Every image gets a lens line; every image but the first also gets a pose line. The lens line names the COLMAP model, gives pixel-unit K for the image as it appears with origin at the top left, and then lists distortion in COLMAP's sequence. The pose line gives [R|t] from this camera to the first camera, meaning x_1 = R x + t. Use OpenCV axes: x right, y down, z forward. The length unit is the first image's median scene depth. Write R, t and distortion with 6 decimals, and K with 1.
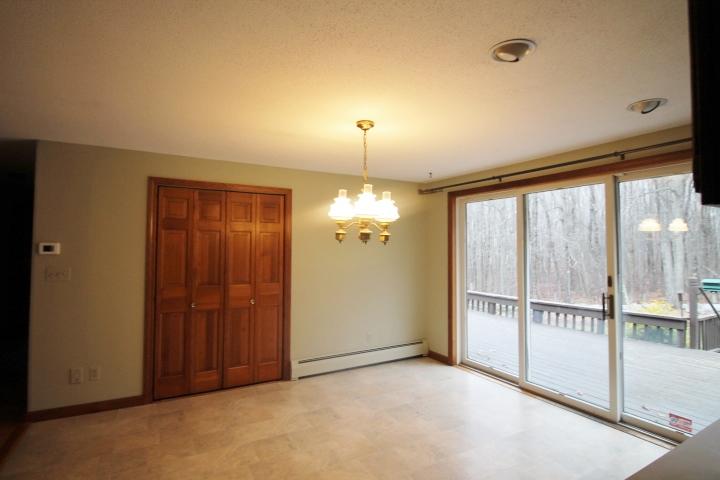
lens RADIAL K [[376.8, 0, 360.0], [0, 376.8, 240.0], [0, 0, 1]] dist [-0.003544, -0.001210]
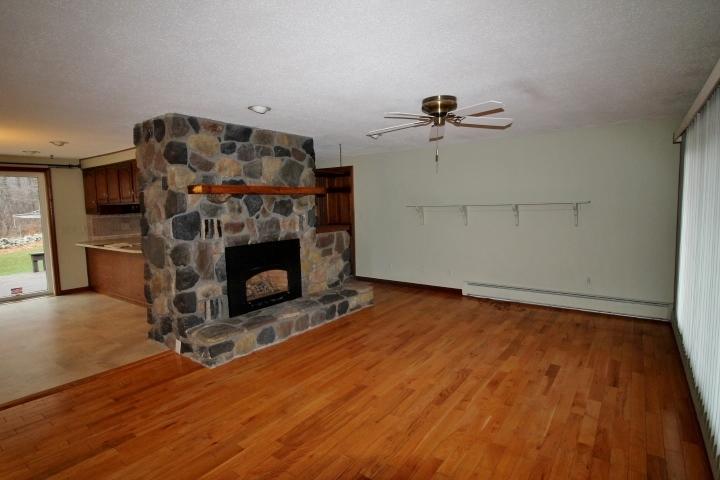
lens RADIAL K [[376.8, 0, 360.0], [0, 376.8, 240.0], [0, 0, 1]] dist [-0.003544, -0.001210]
pose [[-0.399343, -0.081145, 0.913204, -1.367858], [-0.006606, 0.996304, 0.085640, -0.006779], [-0.916778, 0.028167, -0.398403, 0.013617]]
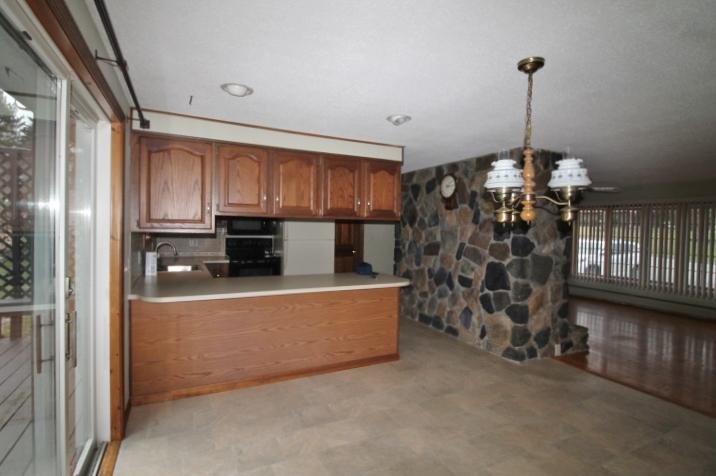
lens RADIAL K [[357.5, 0, 357.6], [0, 357.5, 237.1], [0, 0, 1]] dist [-0.001149, -0.000273]
pose [[-0.997802, -0.023381, 0.062004, 0.213159], [-0.023060, 0.999717, 0.005882, 0.025013], [-0.062124, 0.004439, -0.998059, 1.159666]]
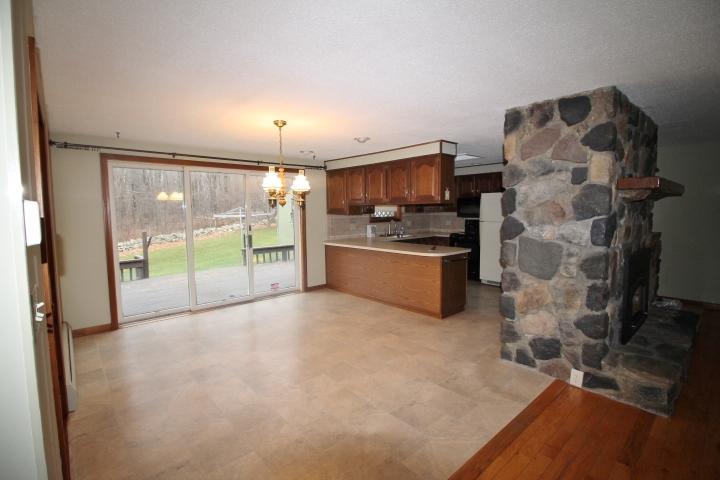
lens RADIAL K [[339.1, 0, 360.0], [0, 339.1, 240.0], [0, 0, 1]] dist [-0.001643, -0.000295]
pose [[-0.205263, -0.088294, 0.974716, -0.891291], [-0.013777, 0.996084, 0.087328, 0.009660], [-0.978610, 0.004497, -0.205676, 0.651550]]
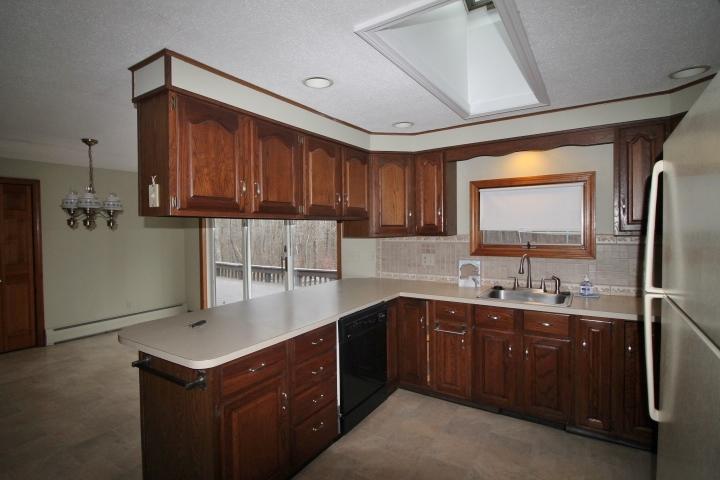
lens RADIAL K [[362.5, 0, 357.4], [0, 362.5, 244.9], [0, 0, 1]] dist [-0.003312, -0.000883]
pose [[0.894651, -0.036055, 0.445308, 0.204420], [0.006188, 0.997643, 0.068342, -0.012783], [-0.446722, -0.058387, 0.892765, -0.443111]]
